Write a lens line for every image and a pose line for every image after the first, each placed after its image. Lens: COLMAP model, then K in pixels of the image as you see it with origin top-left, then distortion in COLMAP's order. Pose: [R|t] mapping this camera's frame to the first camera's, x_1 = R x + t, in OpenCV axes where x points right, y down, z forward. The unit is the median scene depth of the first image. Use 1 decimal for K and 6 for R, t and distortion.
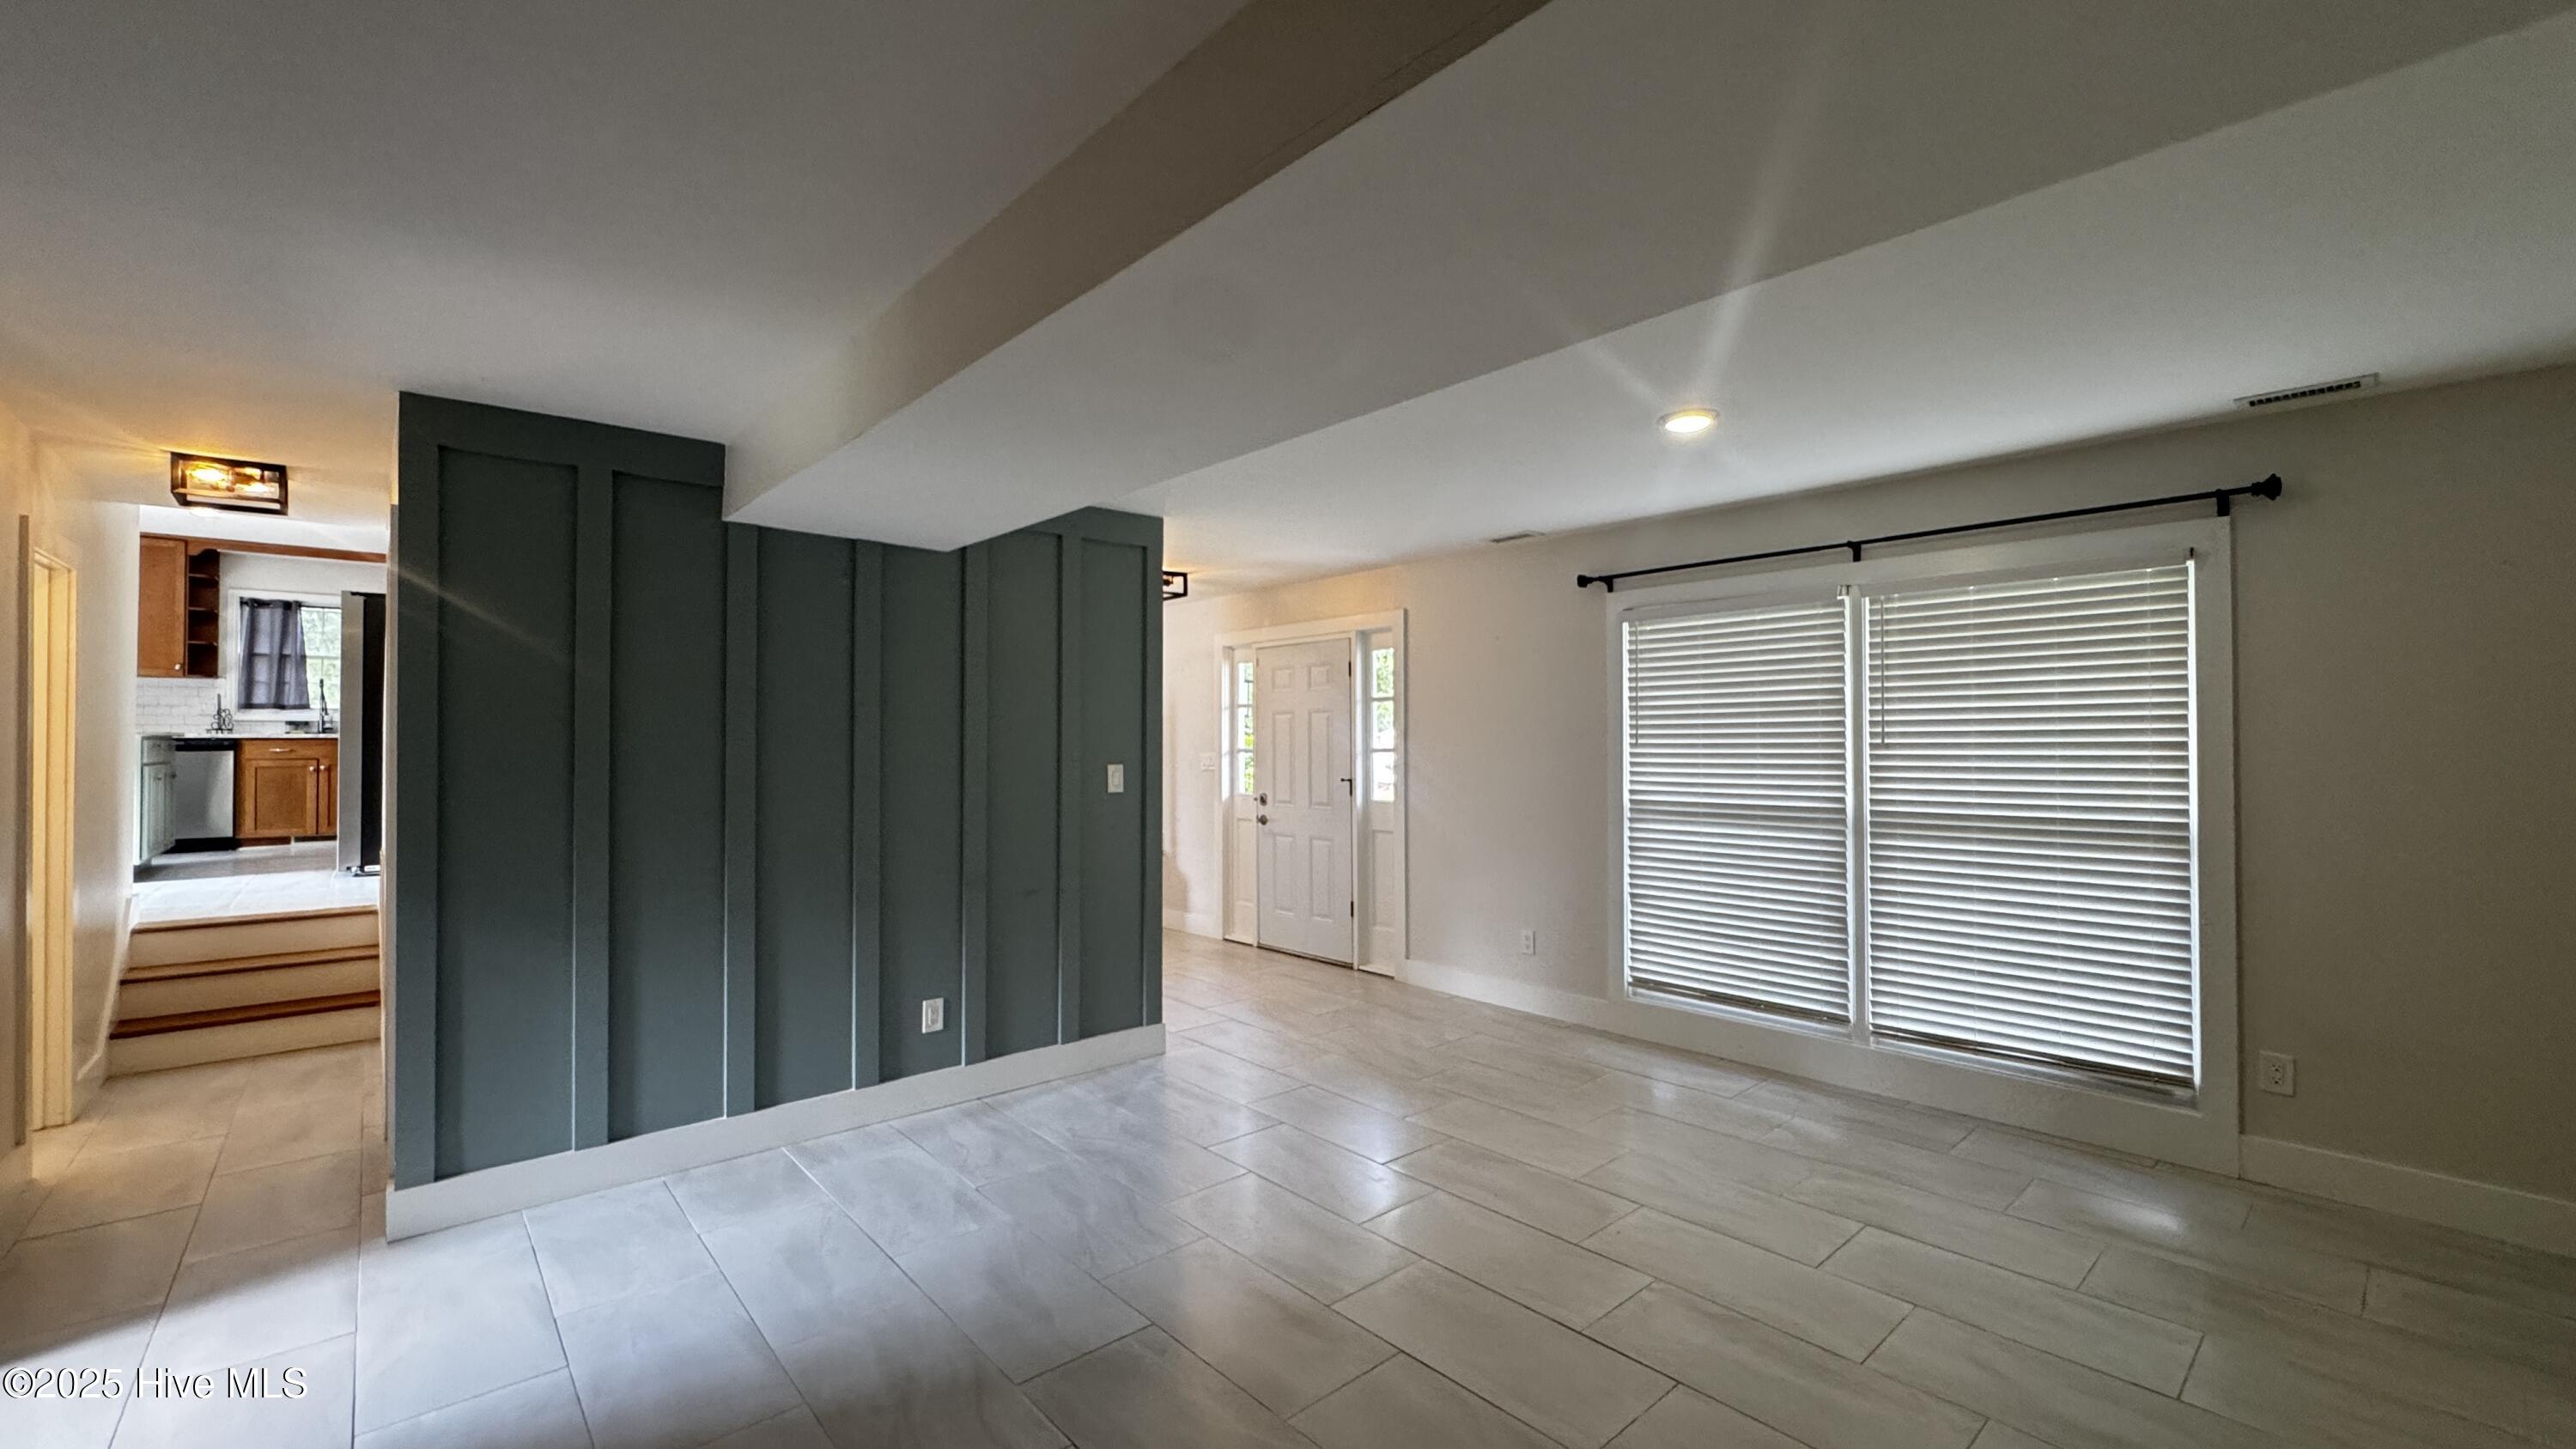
lens RADIAL K [[1040.9, 0, 1280.9], [0, 1040.9, 728.3], [0, 0, 1]] dist [-0.000011, 0.000061]
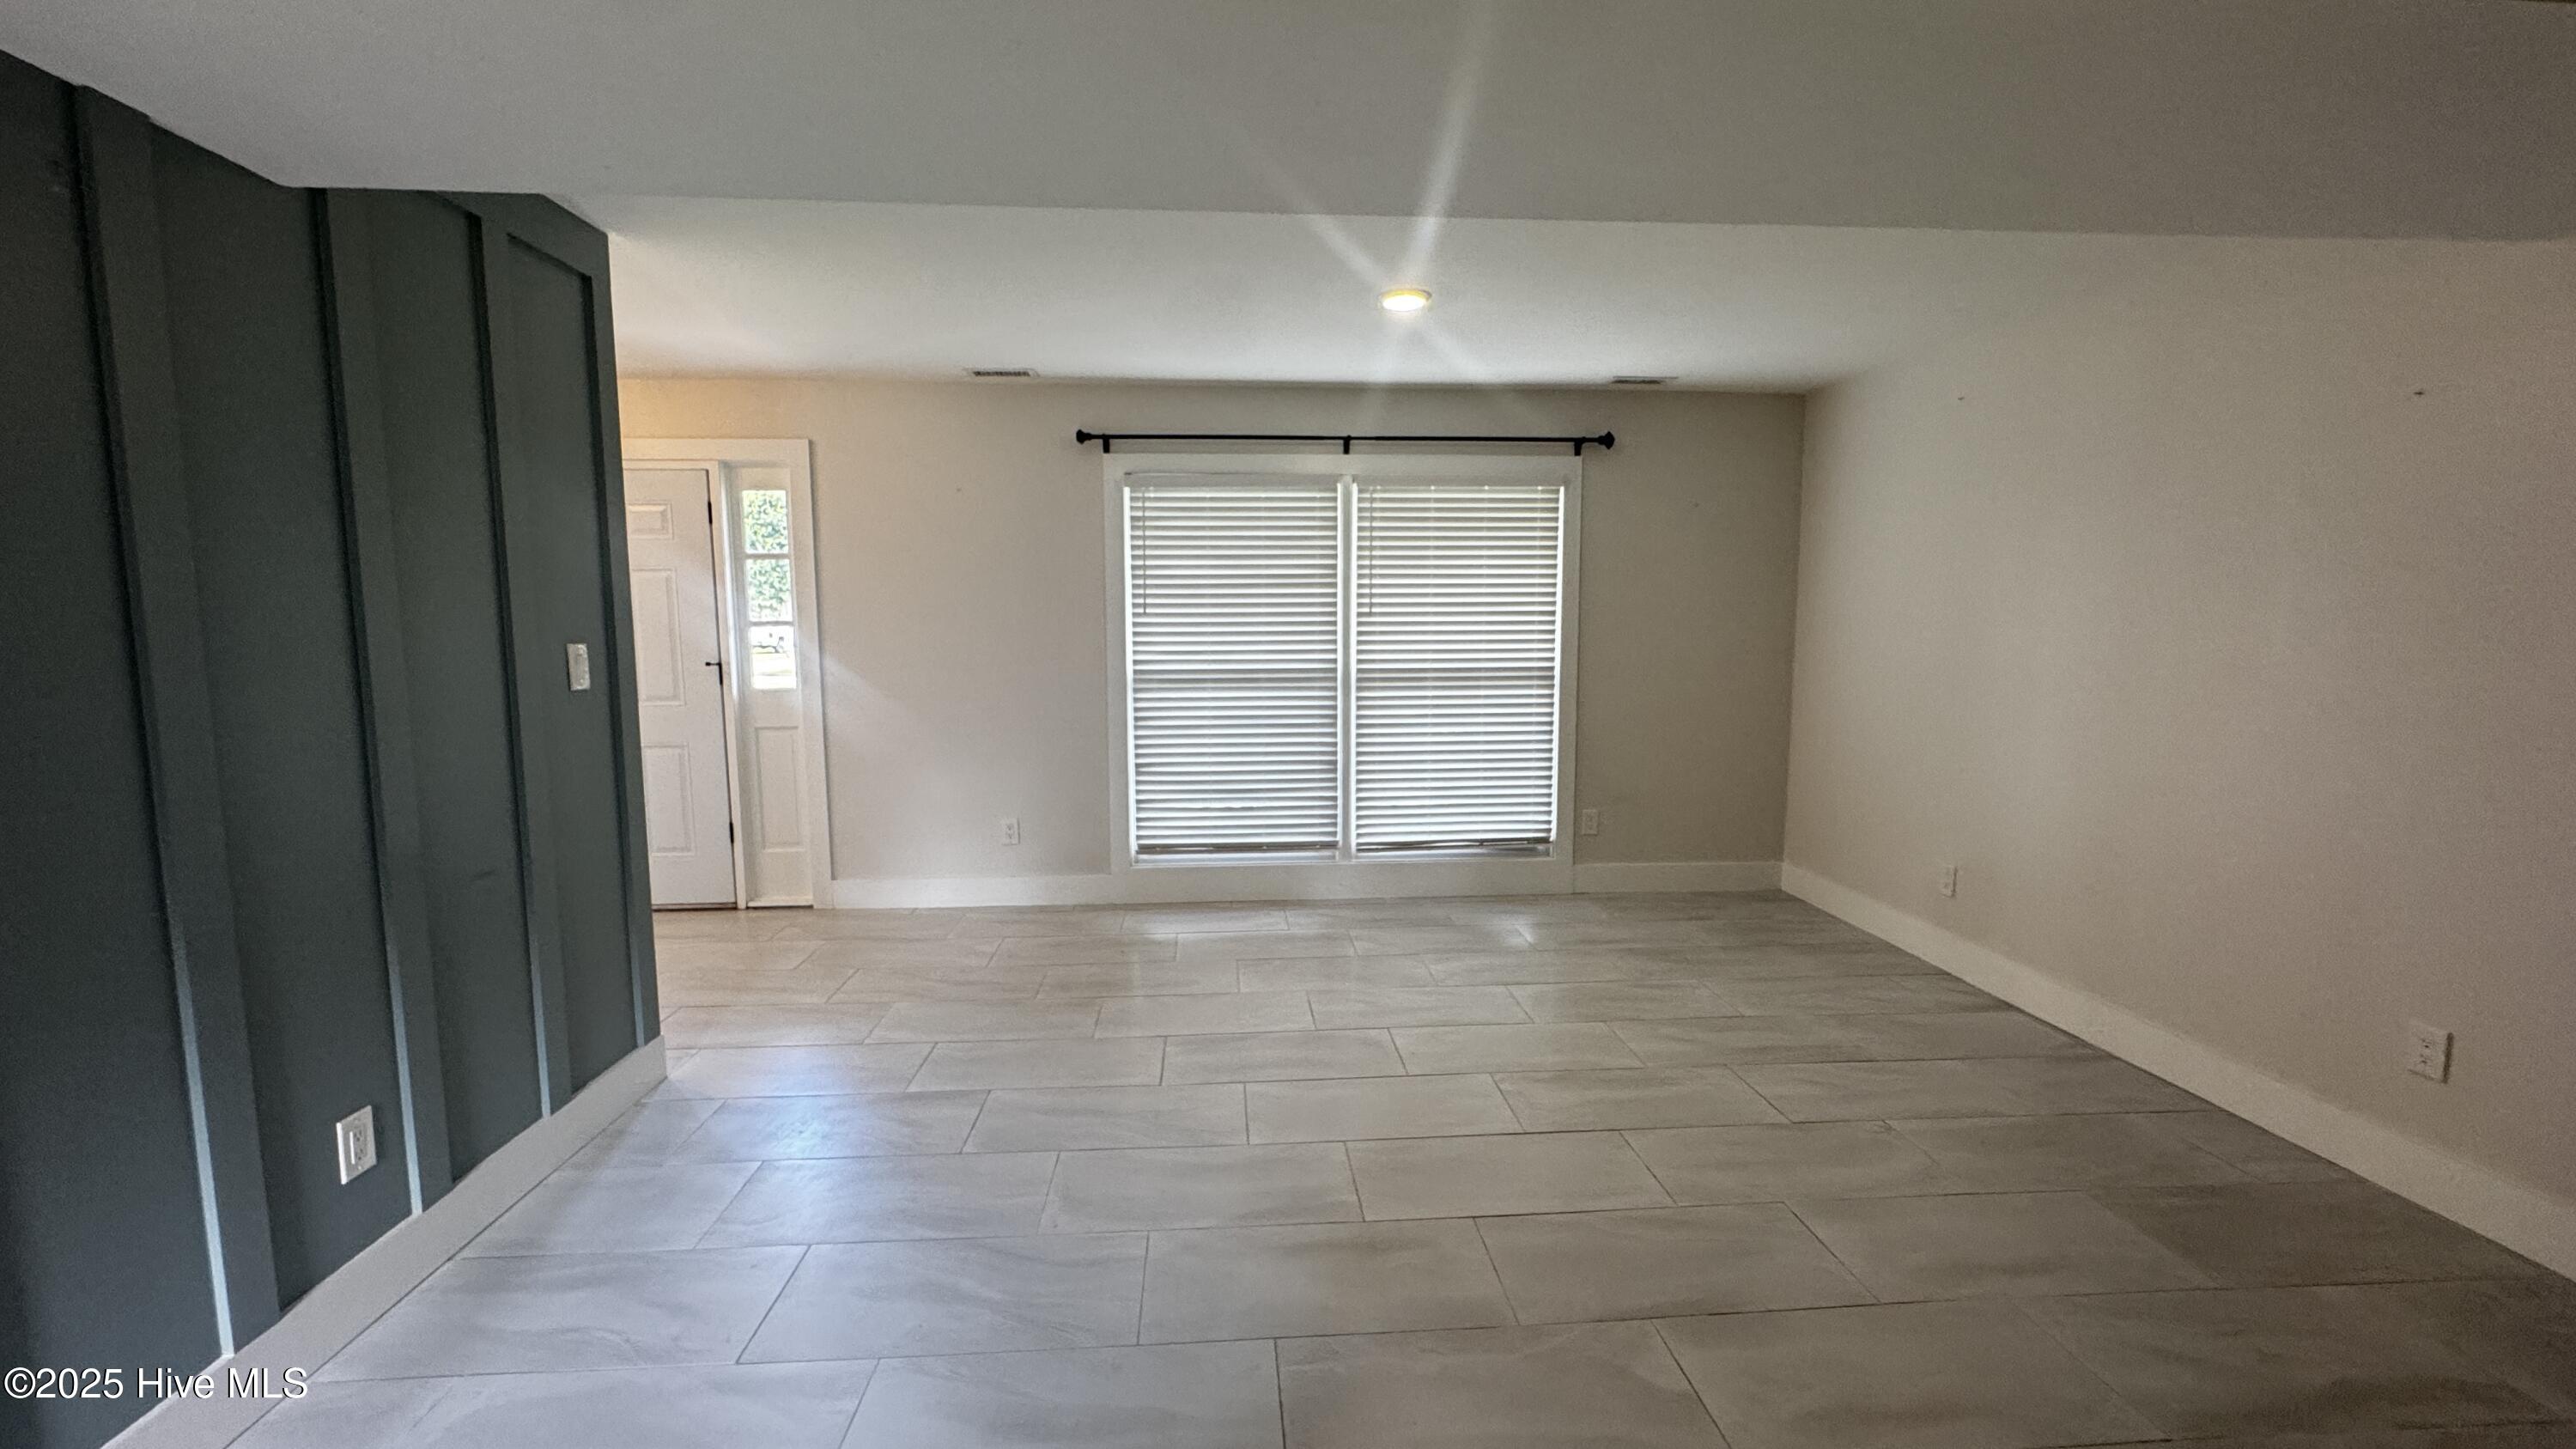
lens RADIAL K [[1040.9, 0, 1280.9], [0, 1040.9, 728.3], [0, 0, 1]] dist [-0.000011, 0.000061]
pose [[0.601916, -0.083391, 0.794193, -0.397729], [-0.007644, 0.993885, 0.110152, 0.014475], [-0.798522, -0.072373, 0.597599, 0.314437]]
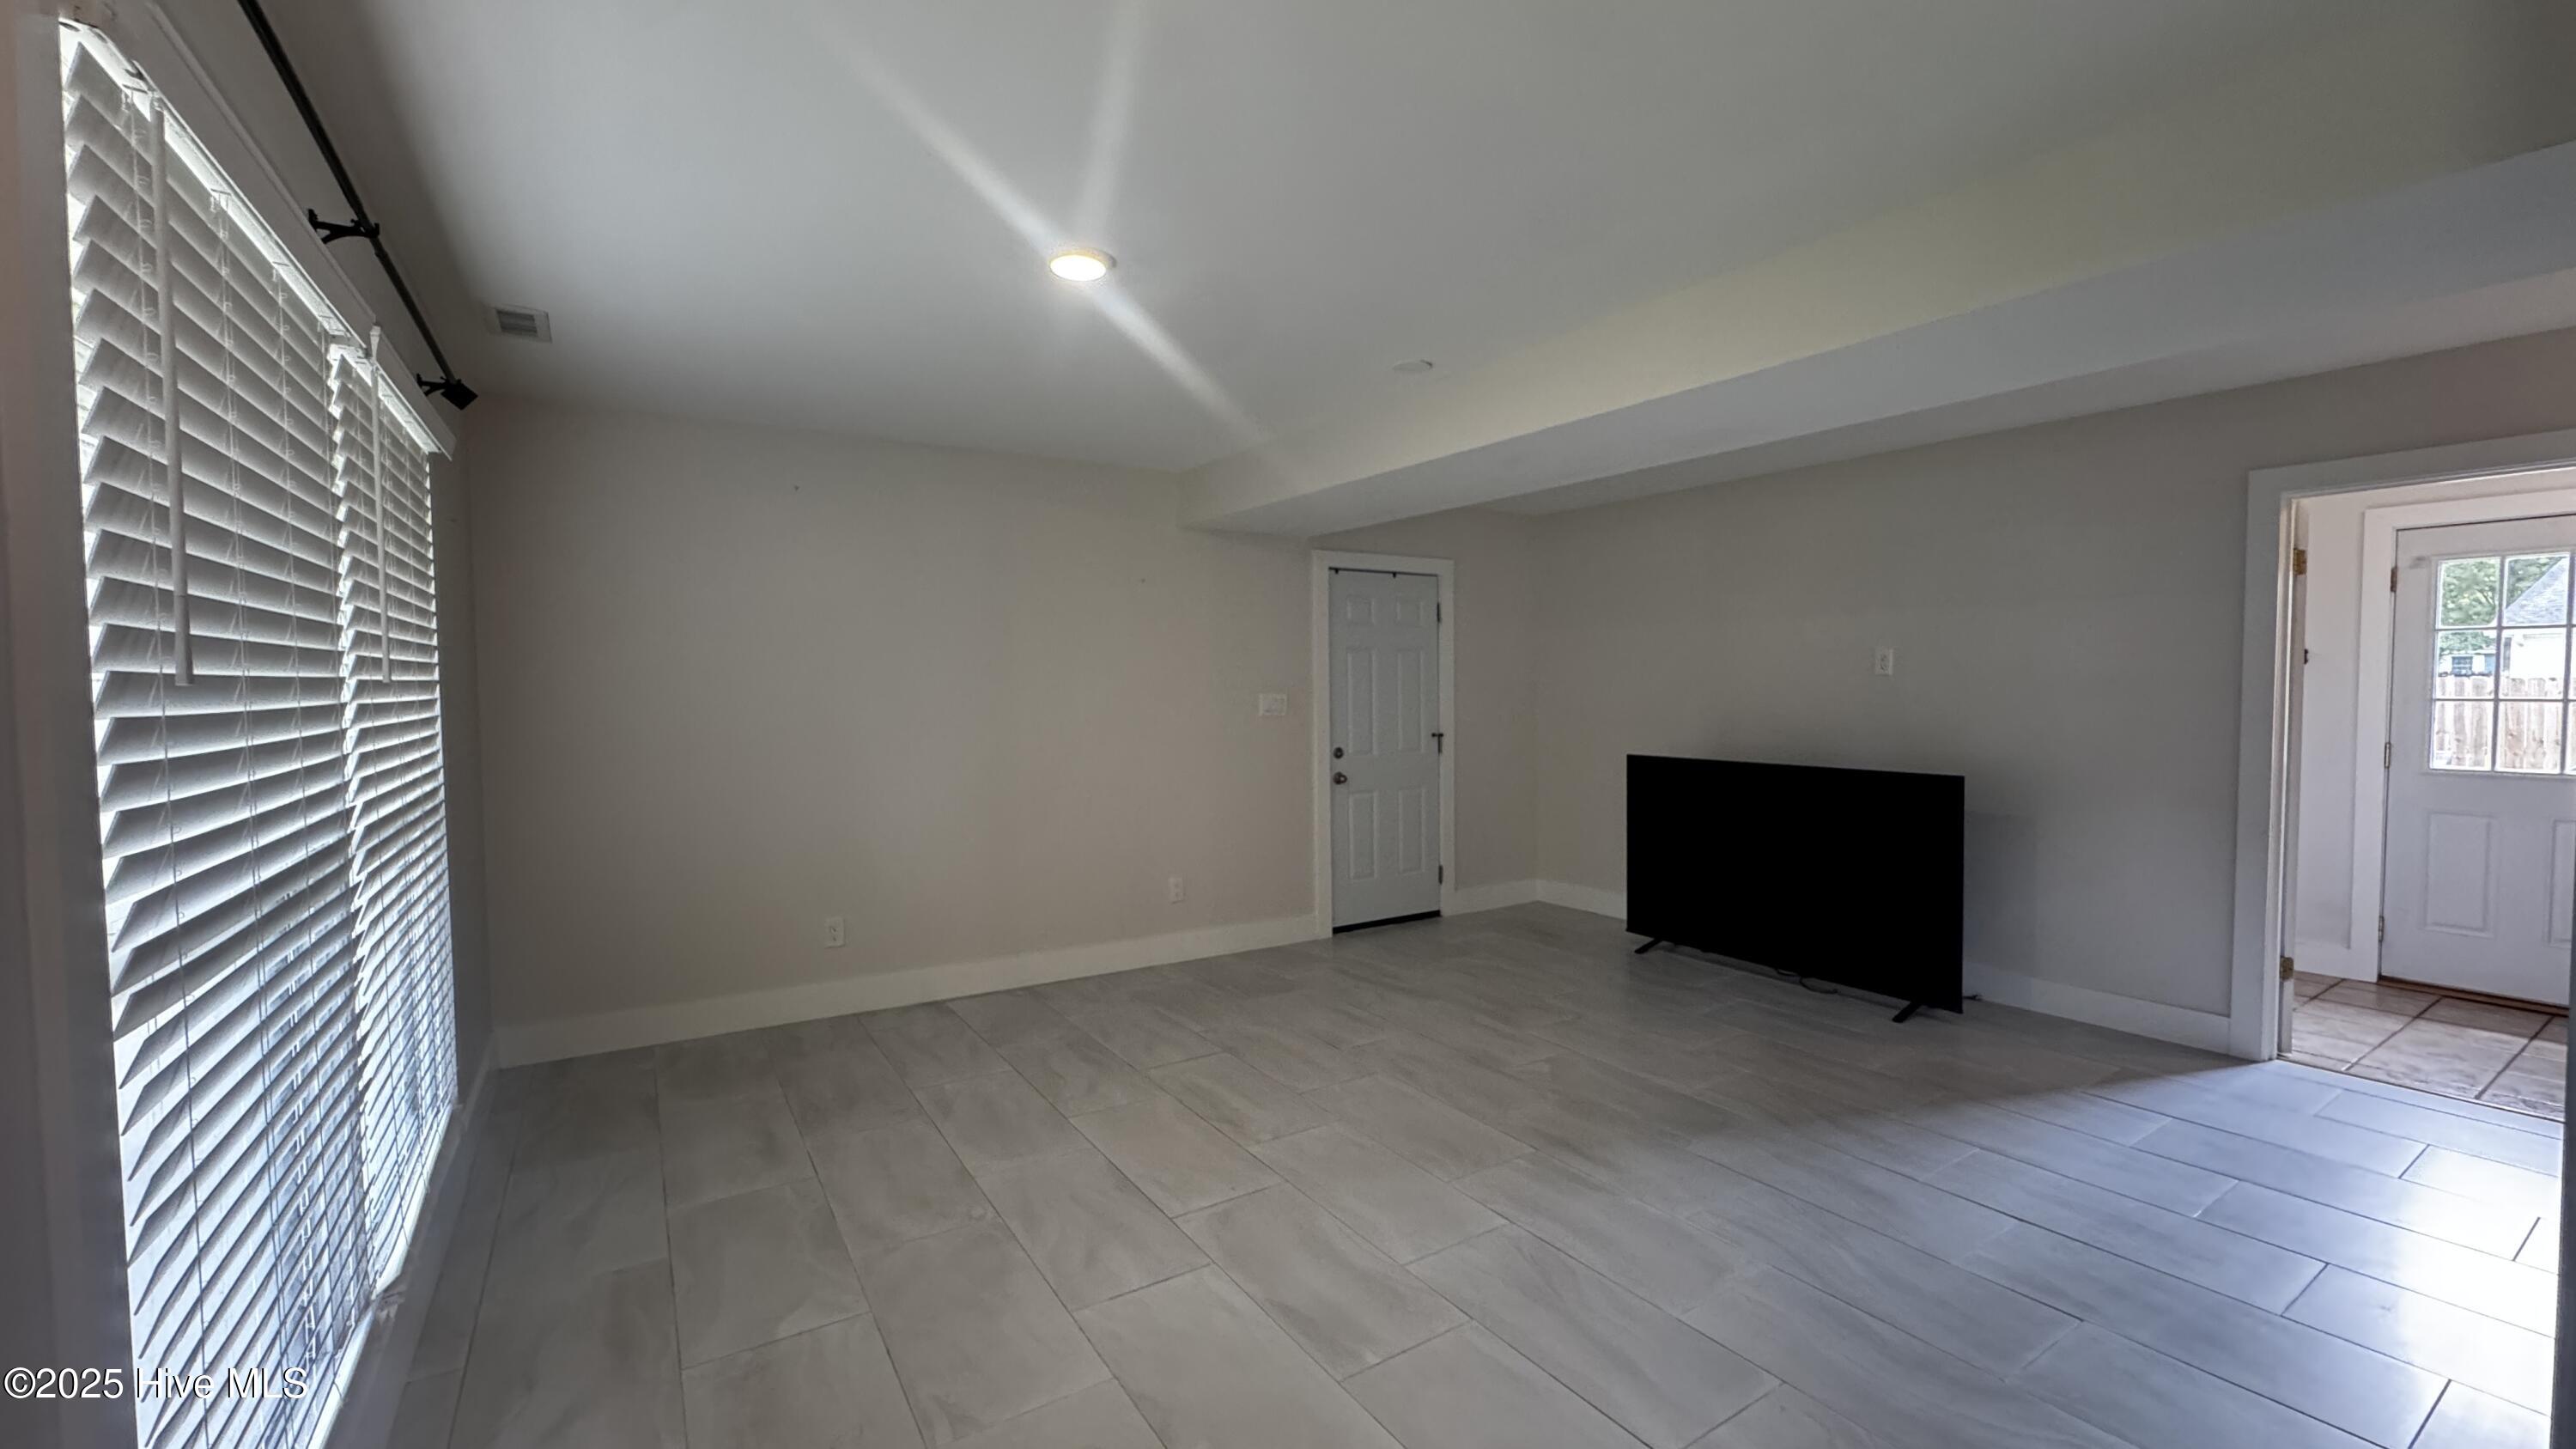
lens RADIAL K [[1027.7, 0, 1288.0], [0, 1027.7, 724.5], [0, 0, 1]] dist [0.000378, 0.000027]
pose [[-0.990348, 0.005318, 0.138503, 0.093905], [0.008939, 0.999634, 0.025534, 0.023008], [-0.138316, 0.026525, -0.990033, 1.260156]]
